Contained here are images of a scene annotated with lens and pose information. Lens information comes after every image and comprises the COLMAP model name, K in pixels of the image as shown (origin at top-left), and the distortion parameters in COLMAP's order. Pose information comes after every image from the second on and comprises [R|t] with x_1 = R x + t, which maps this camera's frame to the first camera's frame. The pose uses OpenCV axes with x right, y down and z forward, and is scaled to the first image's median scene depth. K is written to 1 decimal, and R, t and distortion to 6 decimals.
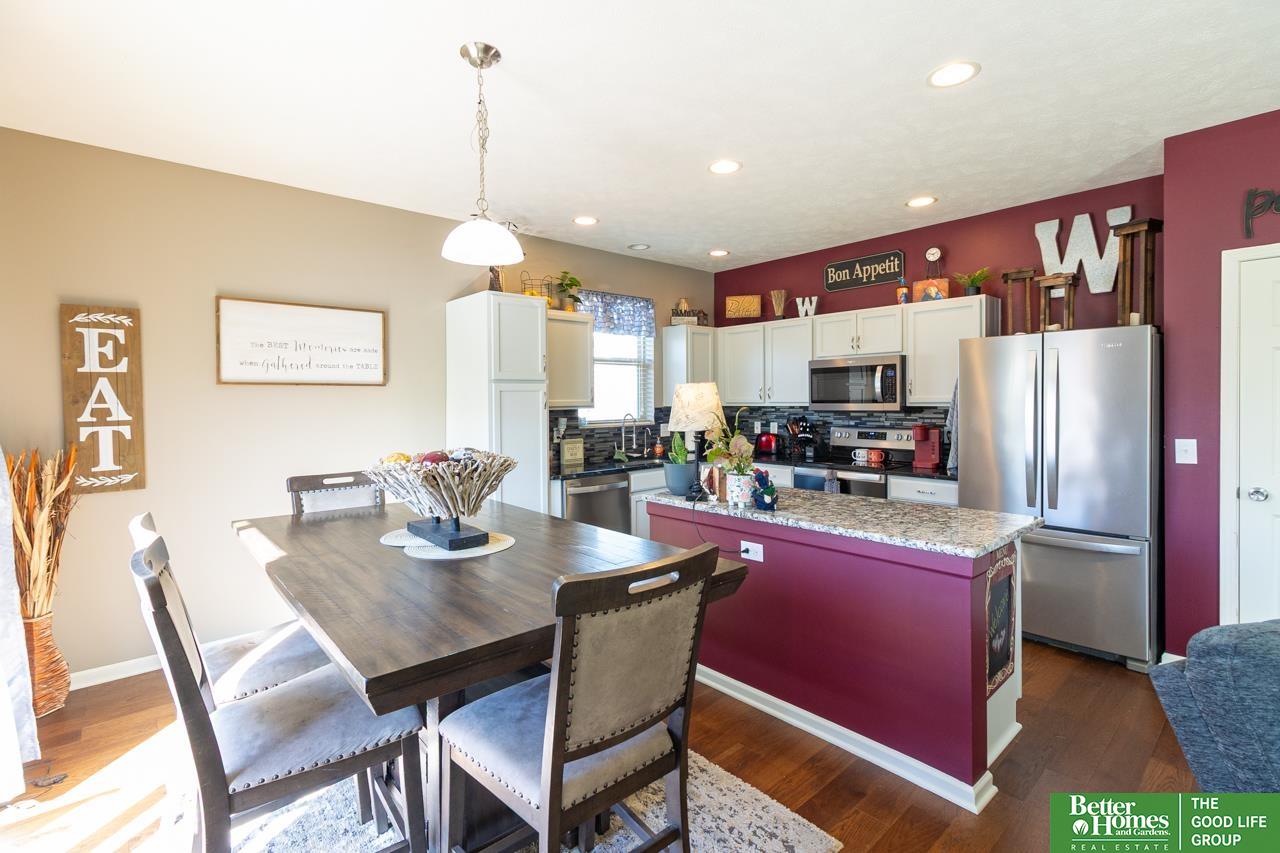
lens RADIAL K [[587.3, 0, 642.8], [0, 587.3, 407.0], [0, 0, 1]] dist [0.003684, 0.000616]
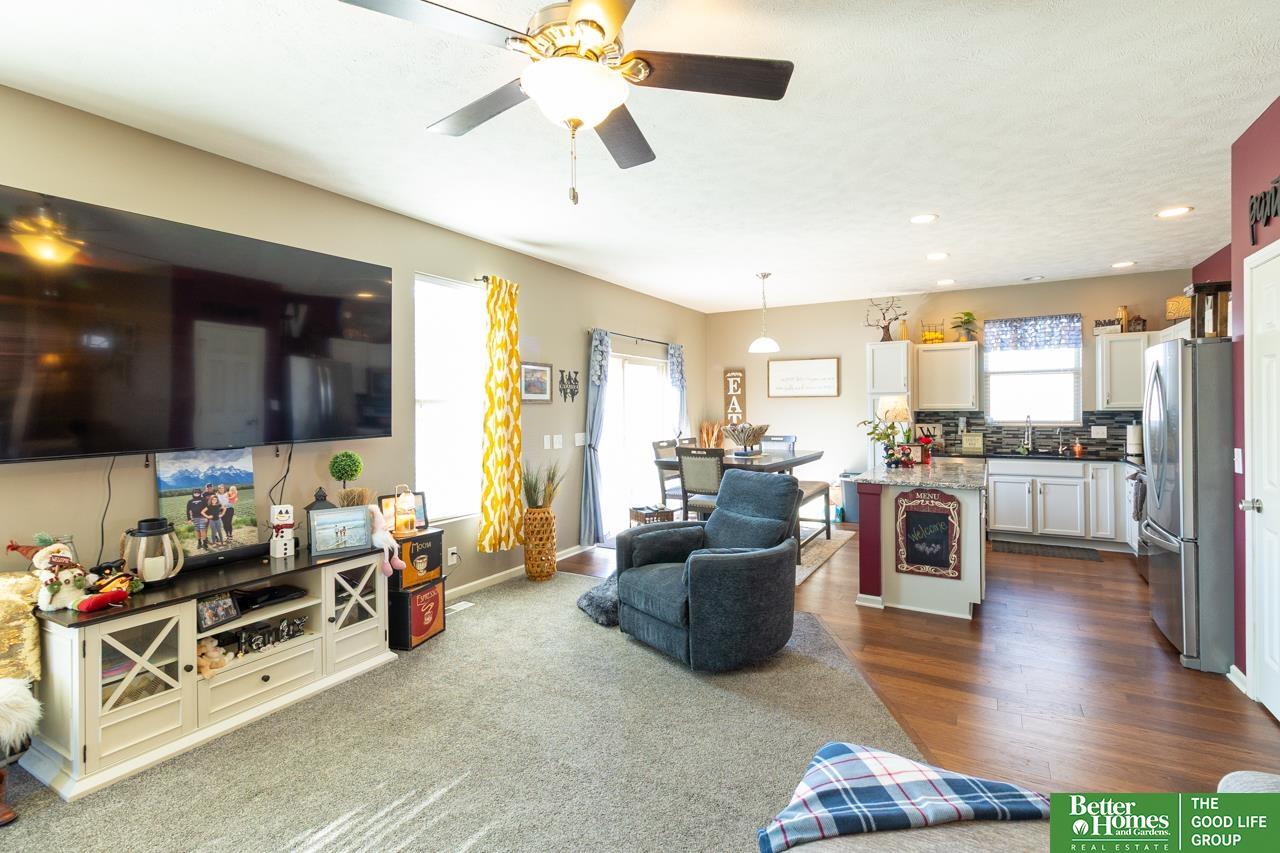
lens RADIAL K [[597.5, 0, 638.9], [0, 597.5, 406.4], [0, 0, 1]] dist [0.003049, 0.000375]
pose [[0.313689, 0.007019, -0.949500, 1.508408], [-0.007882, 0.999957, 0.004788, -0.012104], [0.949493, 0.005982, 0.313731, -0.267792]]
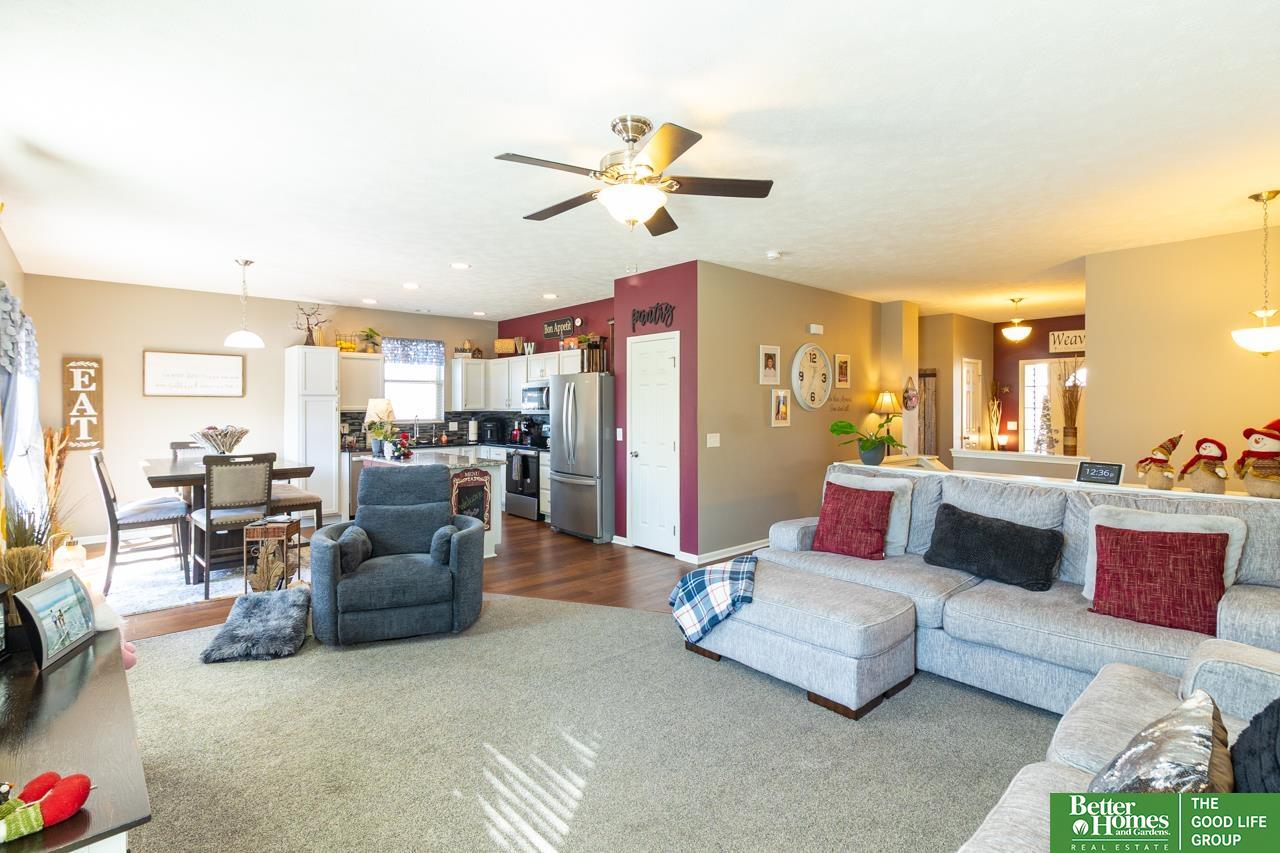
lens RADIAL K [[597.5, 0, 638.9], [0, 597.5, 406.4], [0, 0, 1]] dist [0.003049, 0.000375]
pose [[0.999949, 0.008933, 0.004616, 0.948456], [-0.008879, 0.999893, -0.011619, 0.001836], [-0.004719, 0.011578, 0.999922, -1.027845]]
